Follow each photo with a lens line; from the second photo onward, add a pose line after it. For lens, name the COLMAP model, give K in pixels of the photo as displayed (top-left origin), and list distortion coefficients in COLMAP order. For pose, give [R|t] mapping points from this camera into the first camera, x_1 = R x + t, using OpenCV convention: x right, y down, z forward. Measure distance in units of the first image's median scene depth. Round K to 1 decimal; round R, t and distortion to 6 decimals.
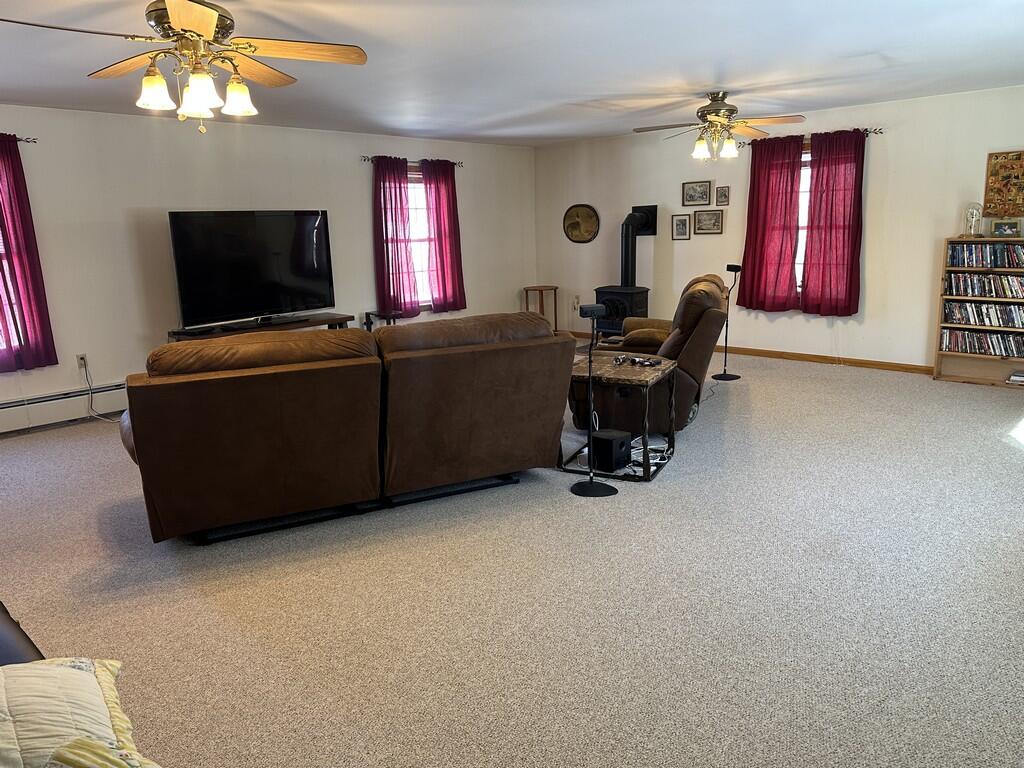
lens RADIAL K [[719.5, 0, 514.4], [0, 719.5, 392.1], [0, 0, 1]] dist [0.051903, -0.060082]
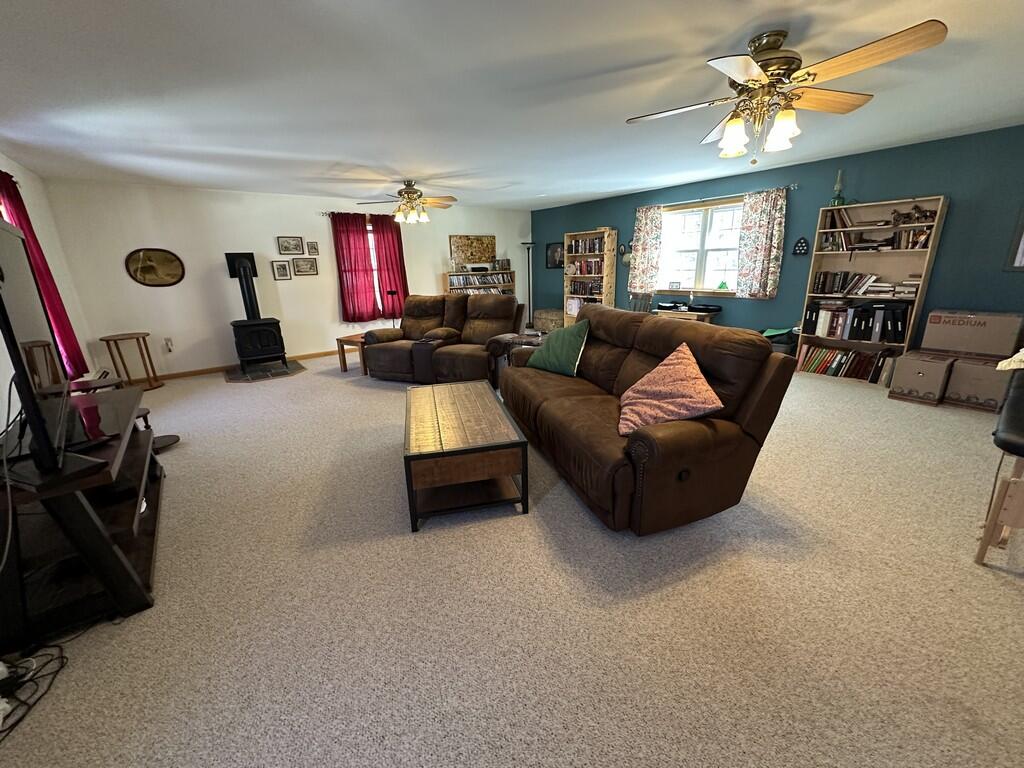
lens RADIAL K [[407.3, 0, 508.5], [0, 407.3, 383.2], [0, 0, 1]] dist [-0.005303, 0.002788]
pose [[0.174889, -0.256826, 0.950502, -0.768727], [0.243727, 0.946628, 0.210935, -0.144729], [-0.953945, 0.194773, 0.228150, 0.781793]]
